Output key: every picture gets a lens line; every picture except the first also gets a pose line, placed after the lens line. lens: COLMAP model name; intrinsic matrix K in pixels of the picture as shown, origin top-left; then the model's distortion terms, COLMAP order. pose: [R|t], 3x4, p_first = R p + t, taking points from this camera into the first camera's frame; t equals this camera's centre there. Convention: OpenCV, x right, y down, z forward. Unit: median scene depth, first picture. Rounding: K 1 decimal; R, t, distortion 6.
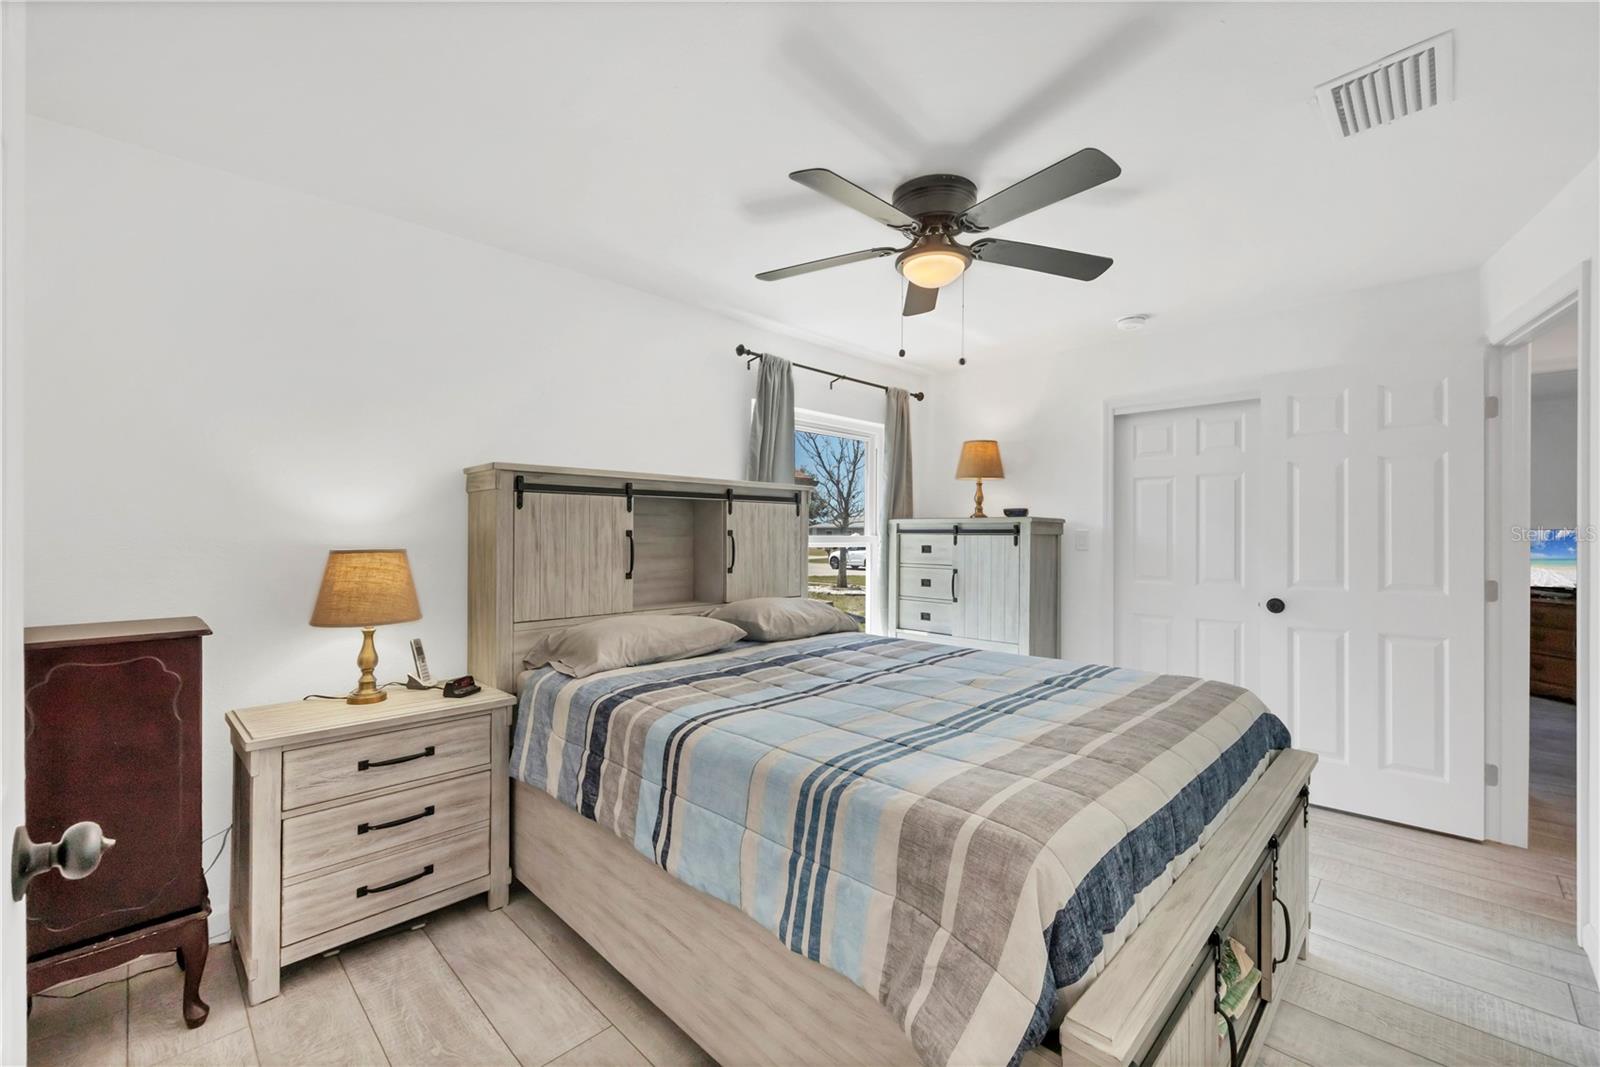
lens RADIAL K [[666.1, 0, 798.2], [0, 666.1, 532.4], [0, 0, 1]] dist [-0.000611, -0.000214]
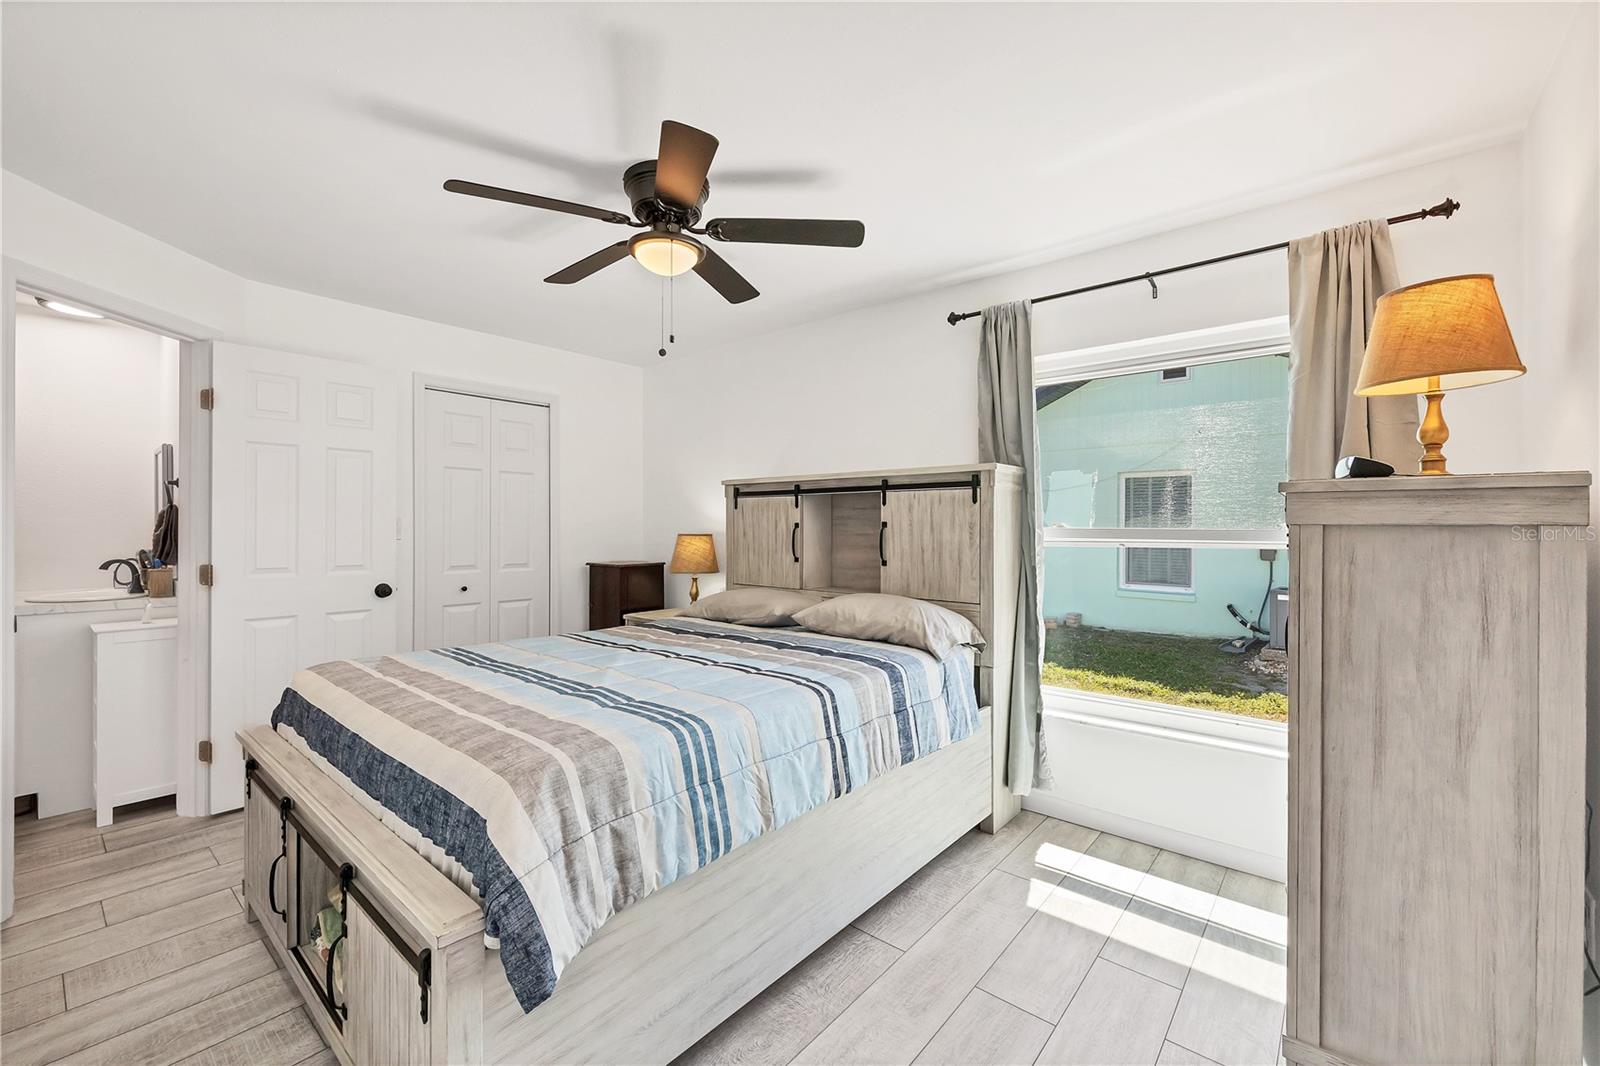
lens RADIAL K [[666.1, 0, 798.2], [0, 666.1, 531.9], [0, 0, 1]] dist [-0.000611, -0.000214]
pose [[0.070030, -0.002251, -0.997542, 0.867674], [-0.006531, 0.999975, -0.002715, 0.015311], [0.997523, 0.006705, 0.070014, 0.811675]]
